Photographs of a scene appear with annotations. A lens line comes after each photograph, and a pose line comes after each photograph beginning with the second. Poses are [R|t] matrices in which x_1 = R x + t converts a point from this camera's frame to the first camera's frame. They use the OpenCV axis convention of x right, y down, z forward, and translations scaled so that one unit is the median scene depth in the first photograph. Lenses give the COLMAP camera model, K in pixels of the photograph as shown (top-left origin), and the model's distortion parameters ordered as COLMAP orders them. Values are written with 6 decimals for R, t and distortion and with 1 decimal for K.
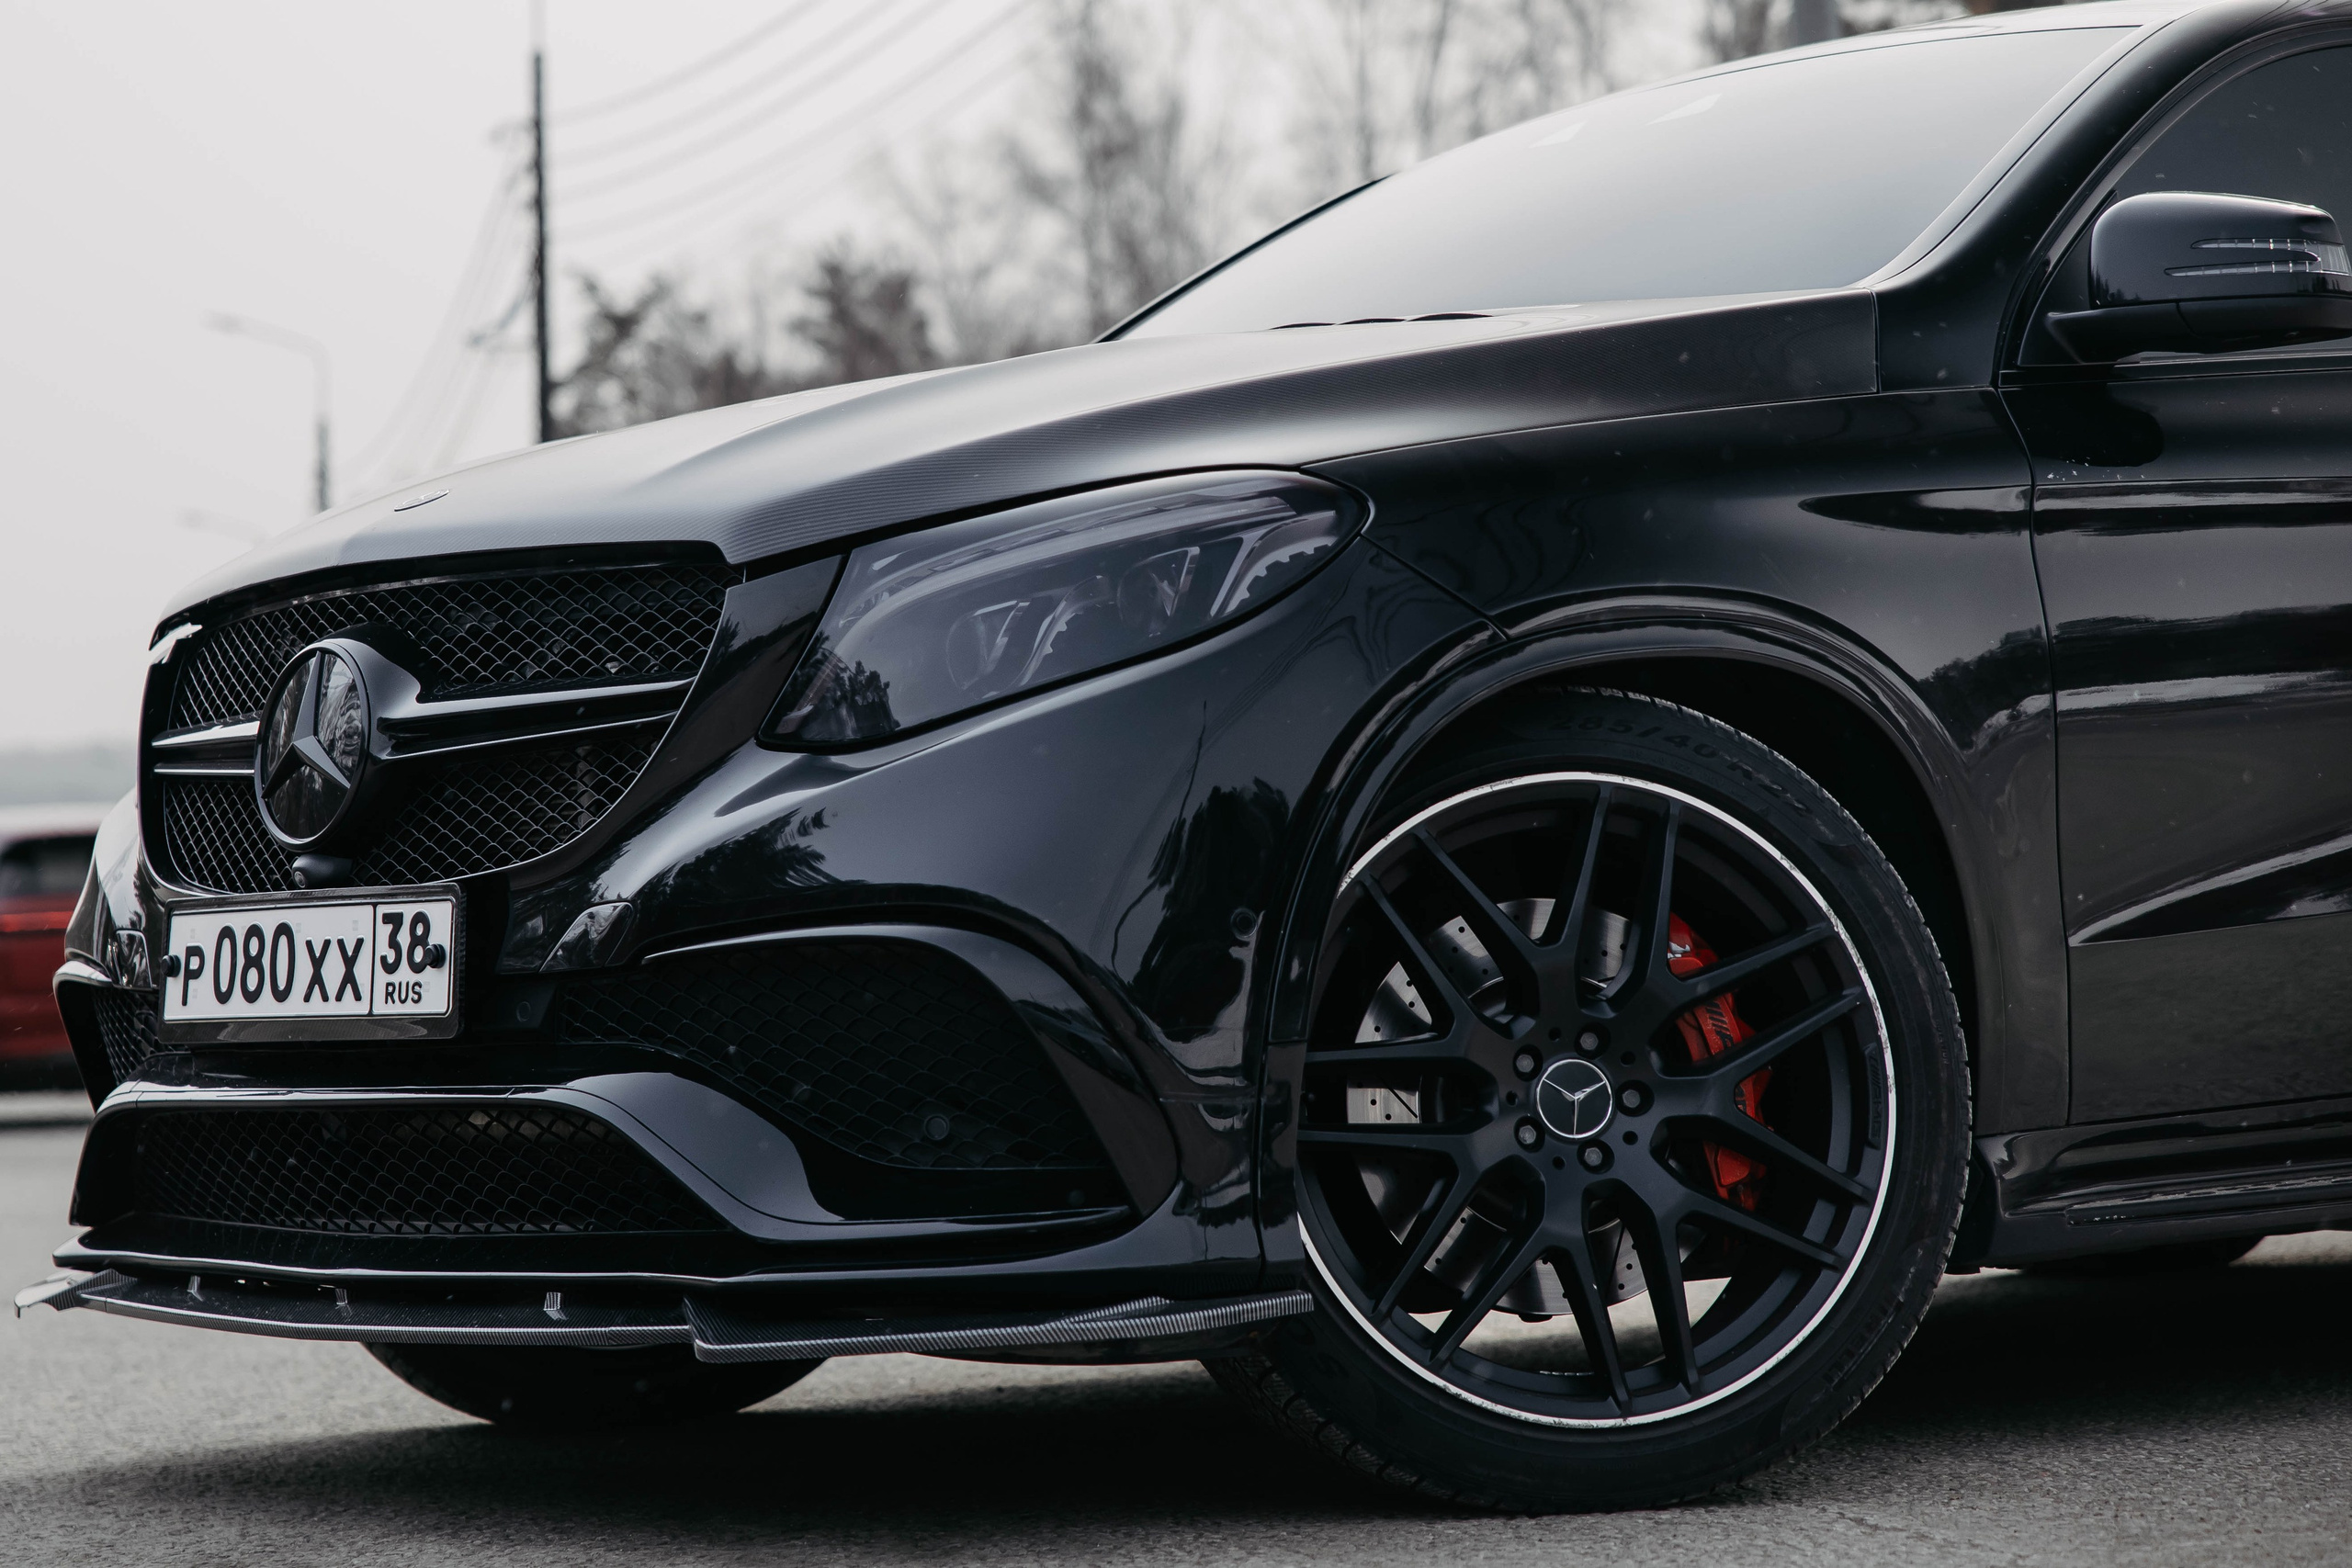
lens RADIAL K [[4384.7, 0, 1177.2], [0, 4384.7, 781.7], [0, 0, 1]] dist [0.154943, 0.000000]
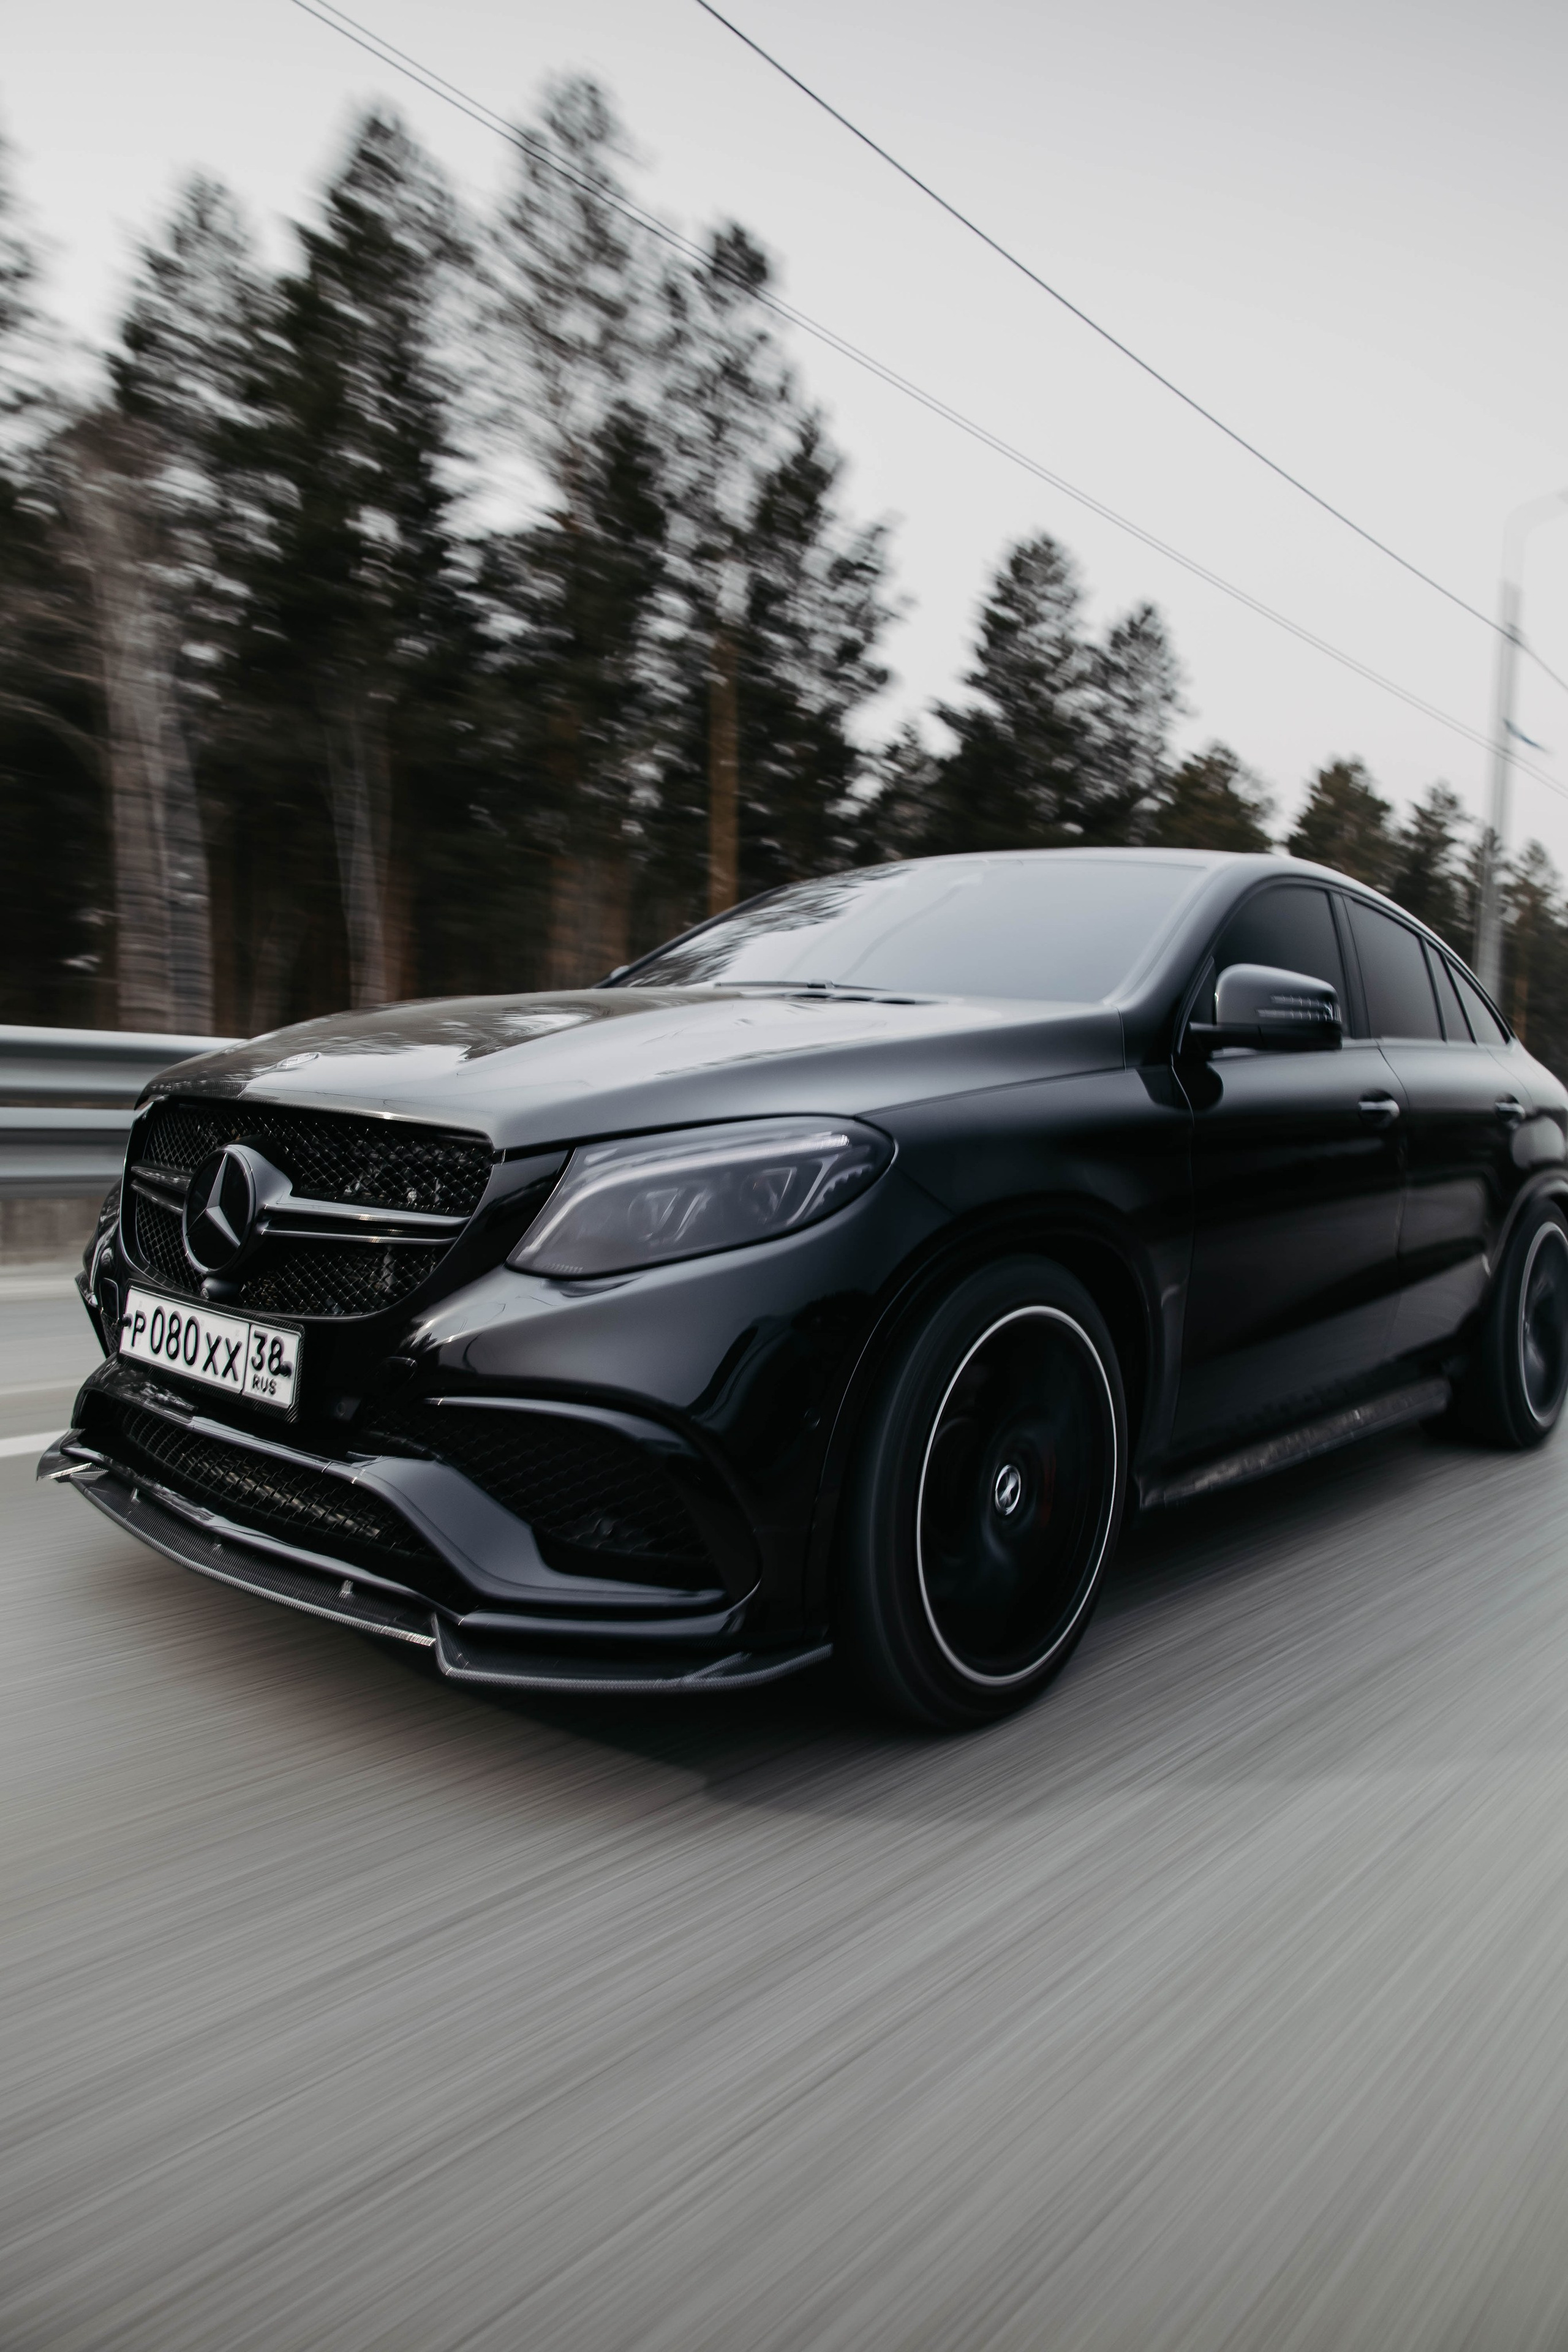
lens RADIAL K [[1470.0, 0, 798.5], [0, 1470.0, 1146.2], [0, 0, 1]] dist [-0.002813, -0.000824]
pose [[0.983945, 0.084094, 0.157421, -0.074905], [-0.097189, 0.992251, 0.077414, -0.097769], [-0.149691, -0.091471, 0.984493, 0.448155]]
